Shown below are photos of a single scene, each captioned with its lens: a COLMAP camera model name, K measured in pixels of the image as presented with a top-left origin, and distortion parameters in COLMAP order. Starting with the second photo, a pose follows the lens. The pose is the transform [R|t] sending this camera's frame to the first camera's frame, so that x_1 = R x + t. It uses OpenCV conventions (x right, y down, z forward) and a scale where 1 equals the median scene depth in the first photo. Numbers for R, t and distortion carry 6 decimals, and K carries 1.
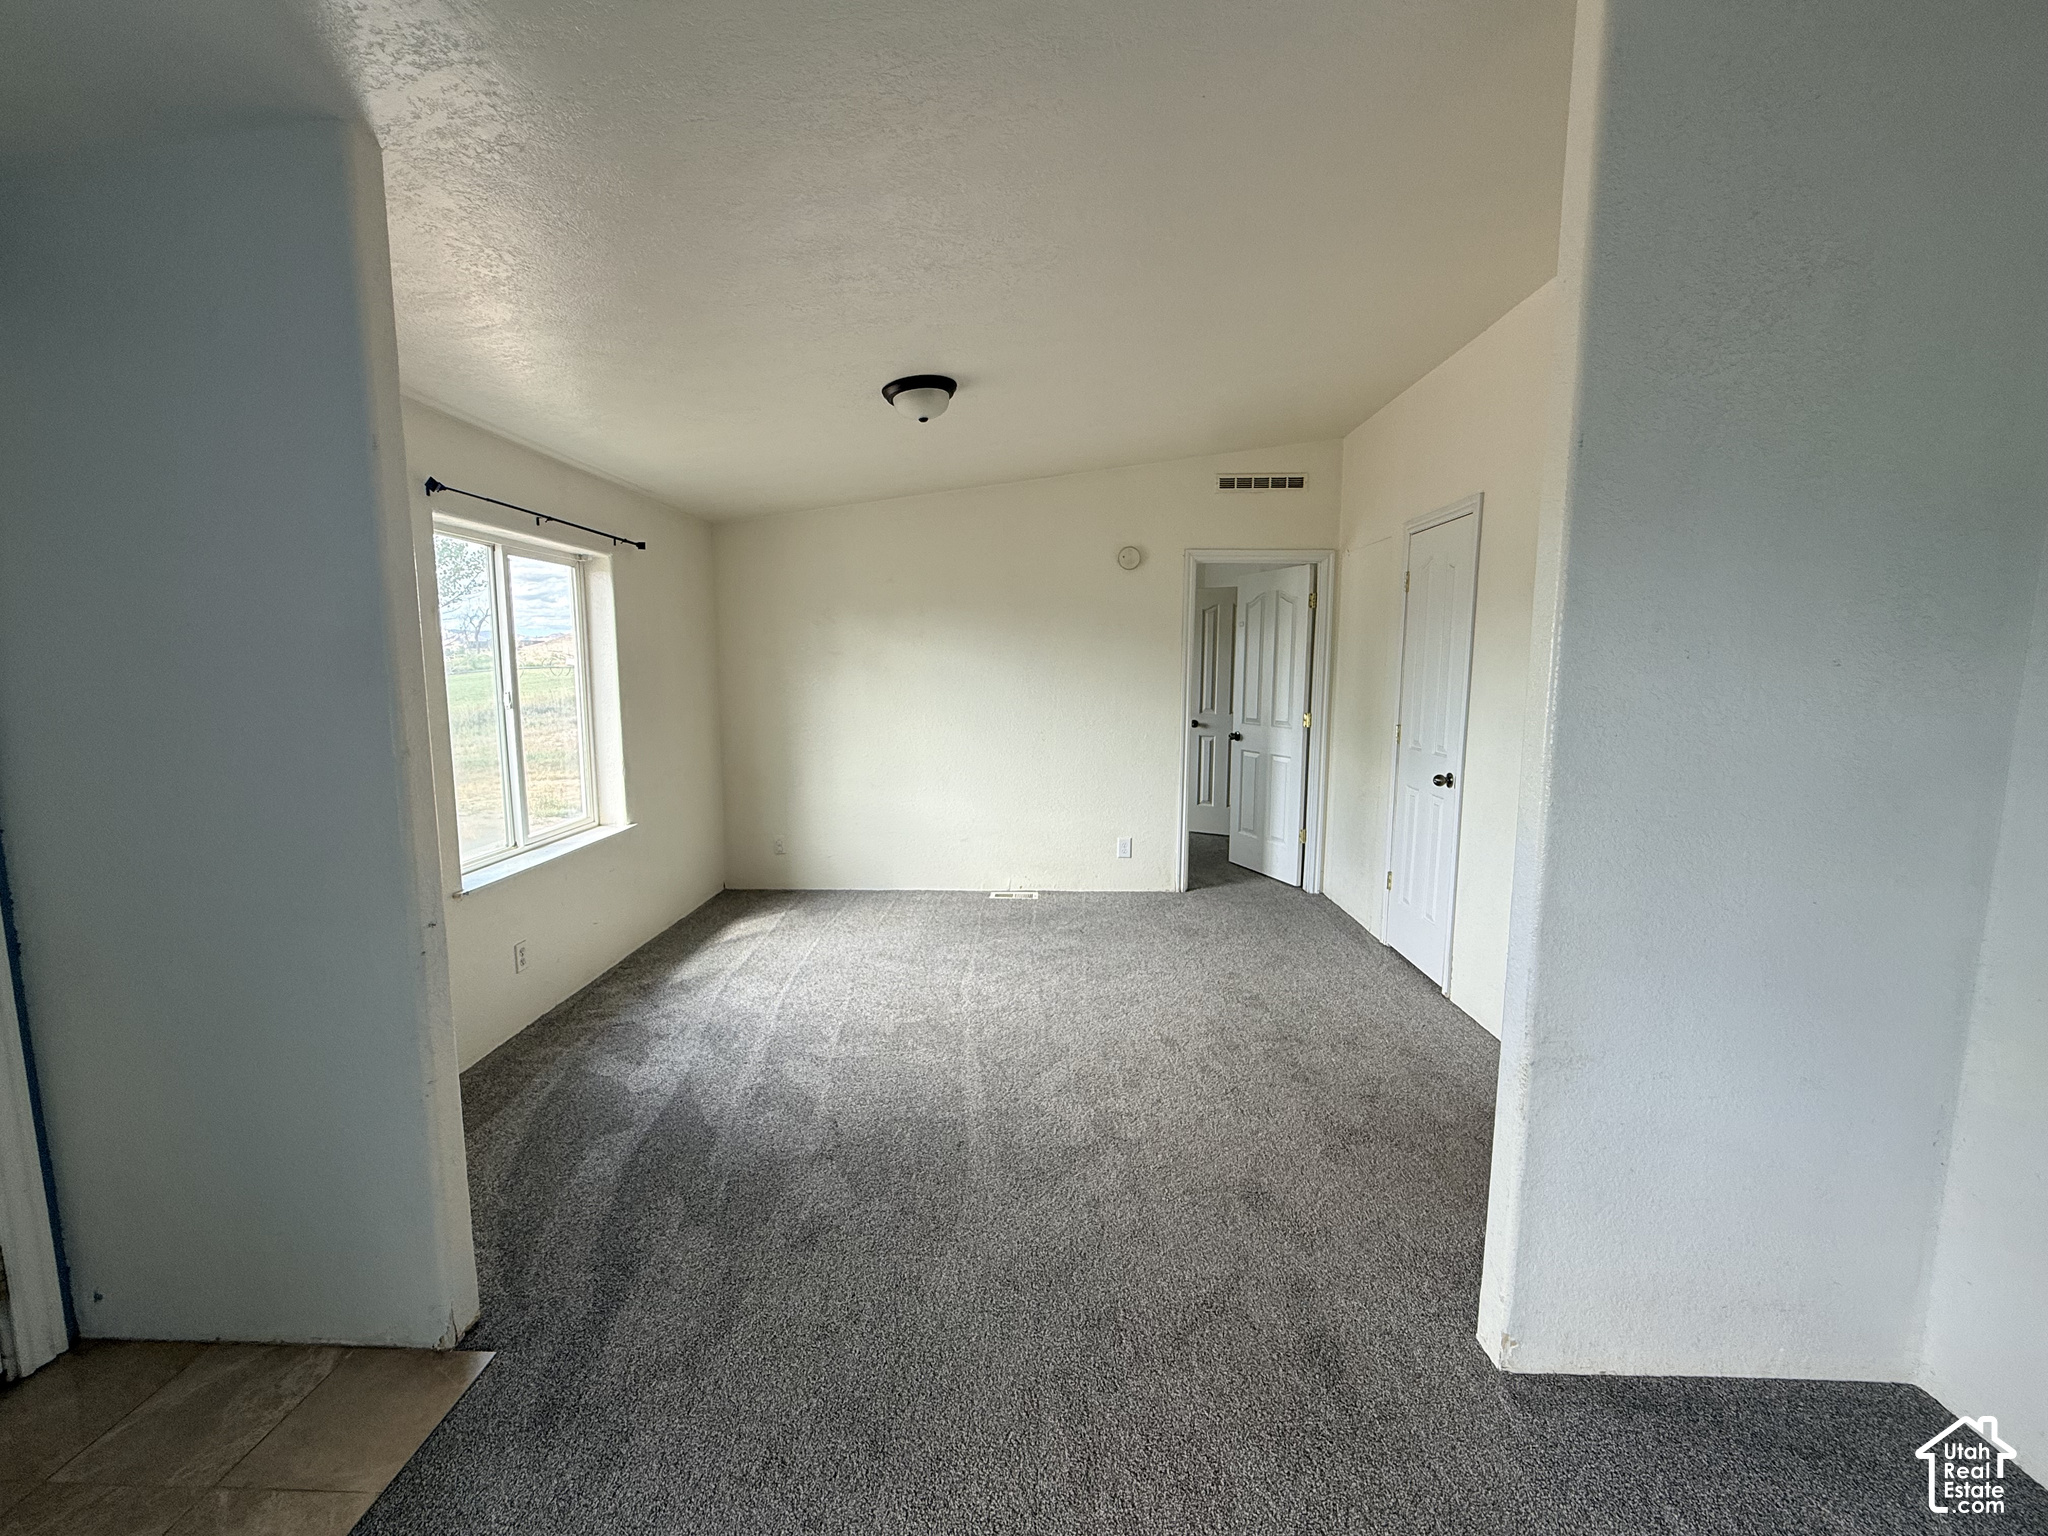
lens RADIAL K [[816.5, 0, 1026.5], [0, 816.5, 762.3], [0, 0, 1]] dist [0.000719, 0.000015]
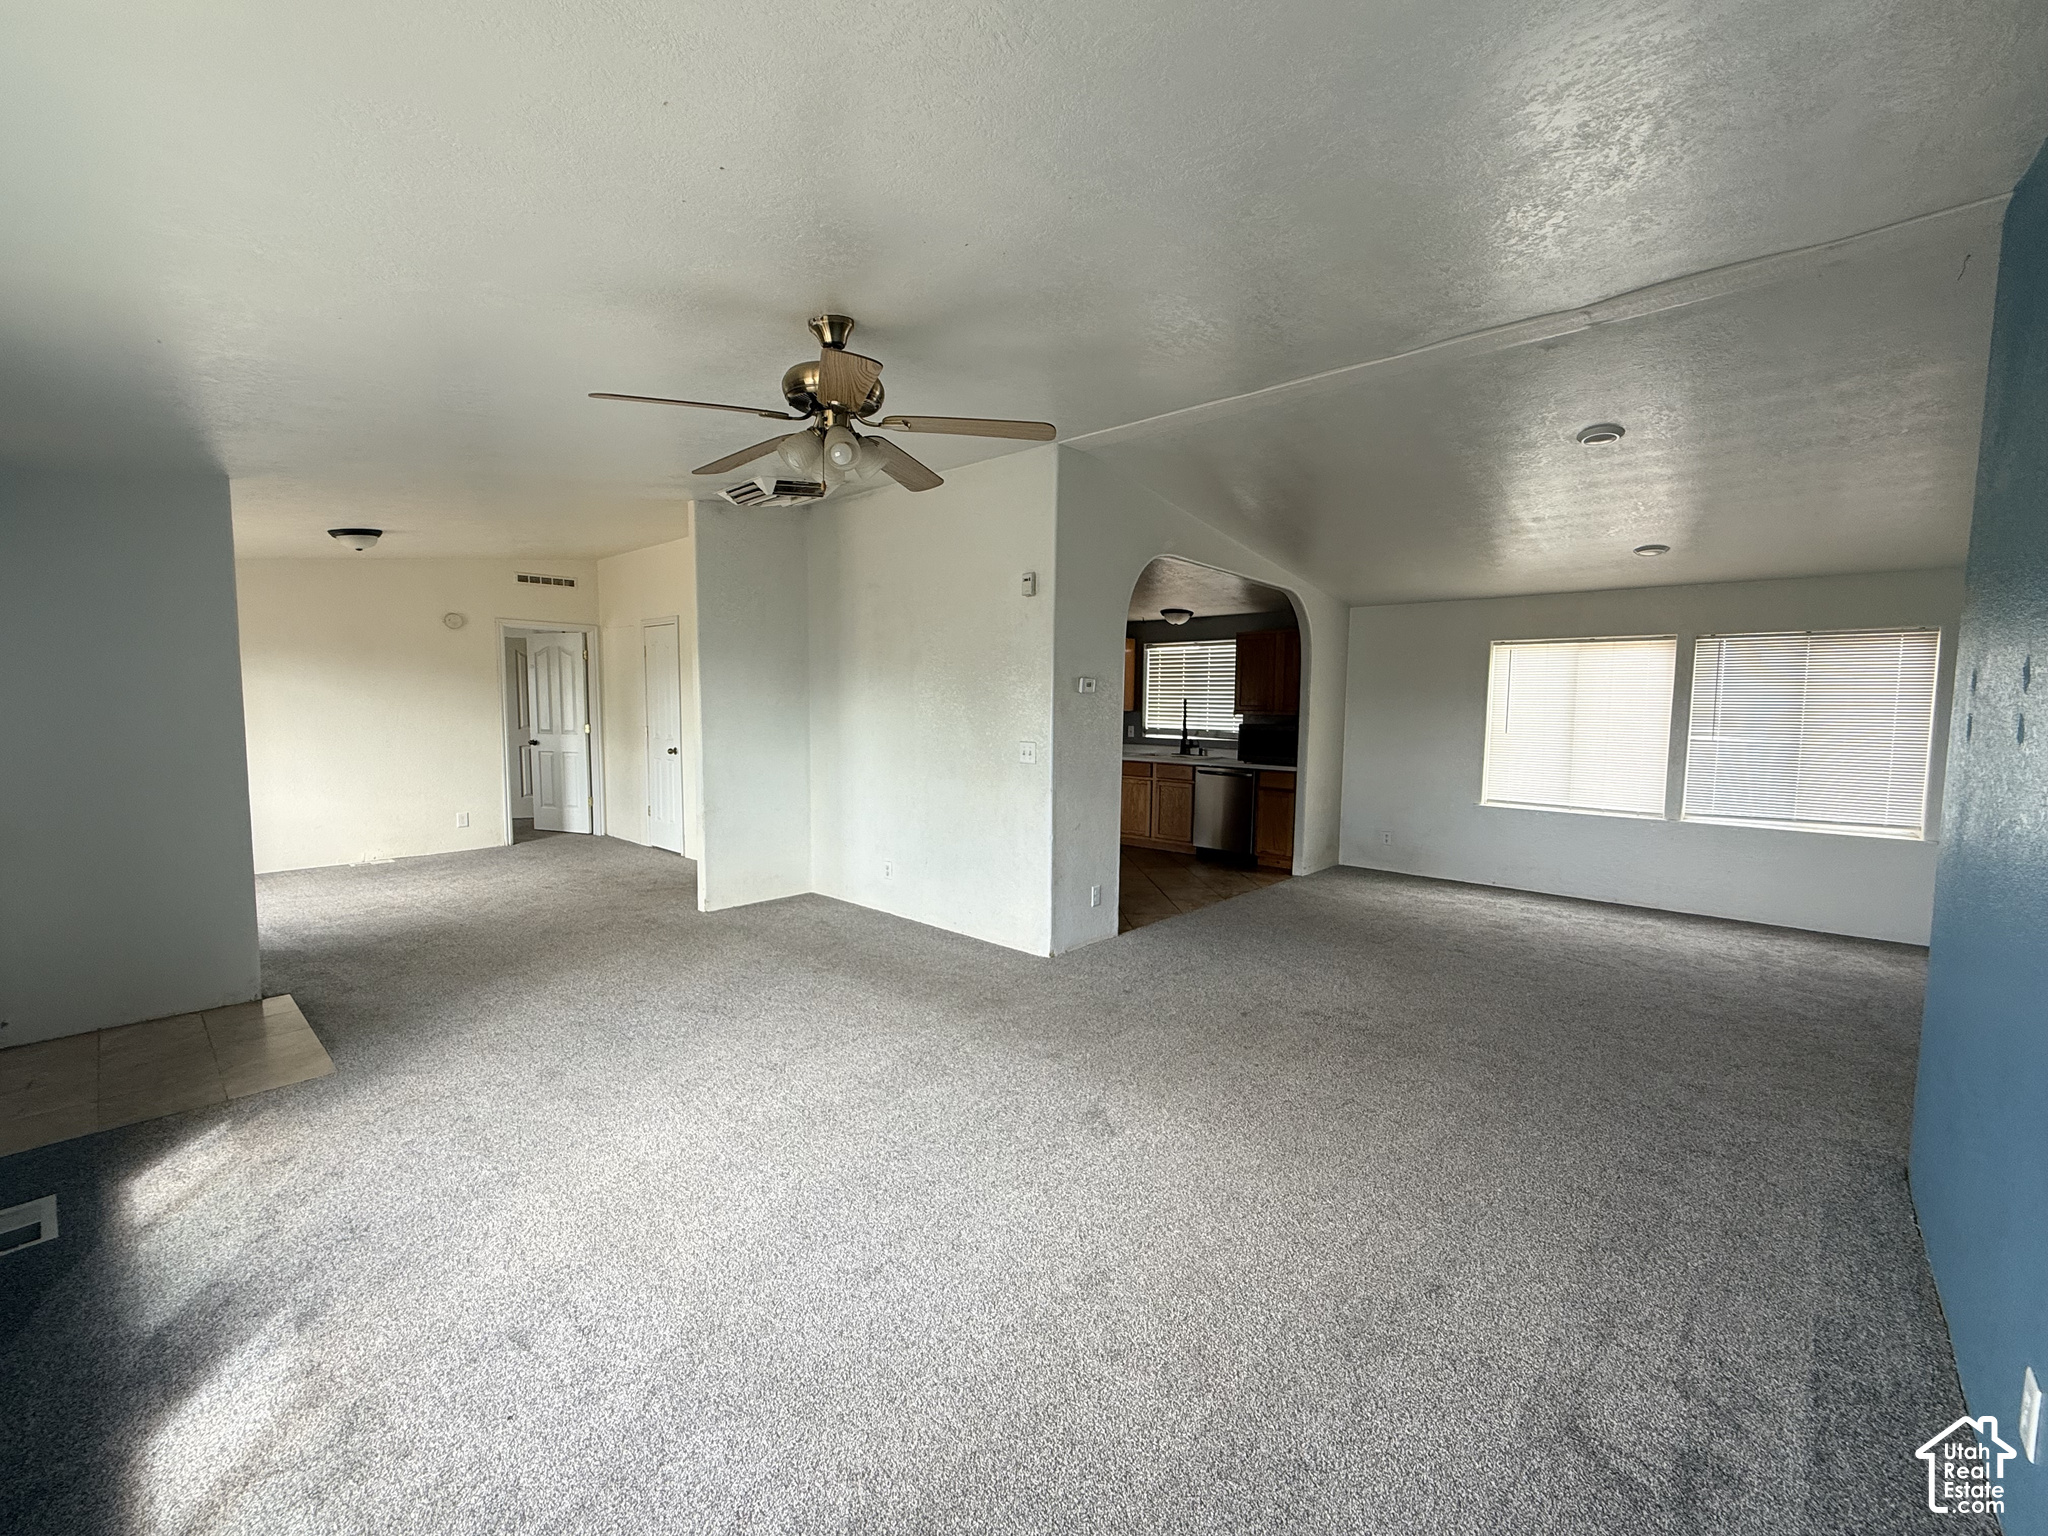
lens RADIAL K [[816.5, 0, 1020.3], [0, 816.5, 761.8], [0, 0, 1]] dist [0.000719, 0.000015]
pose [[0.637916, -0.059426, 0.767810, -0.349238], [0.087749, 0.996134, 0.004194, 0.081547], [-0.765091, 0.064699, 0.640664, -0.673870]]
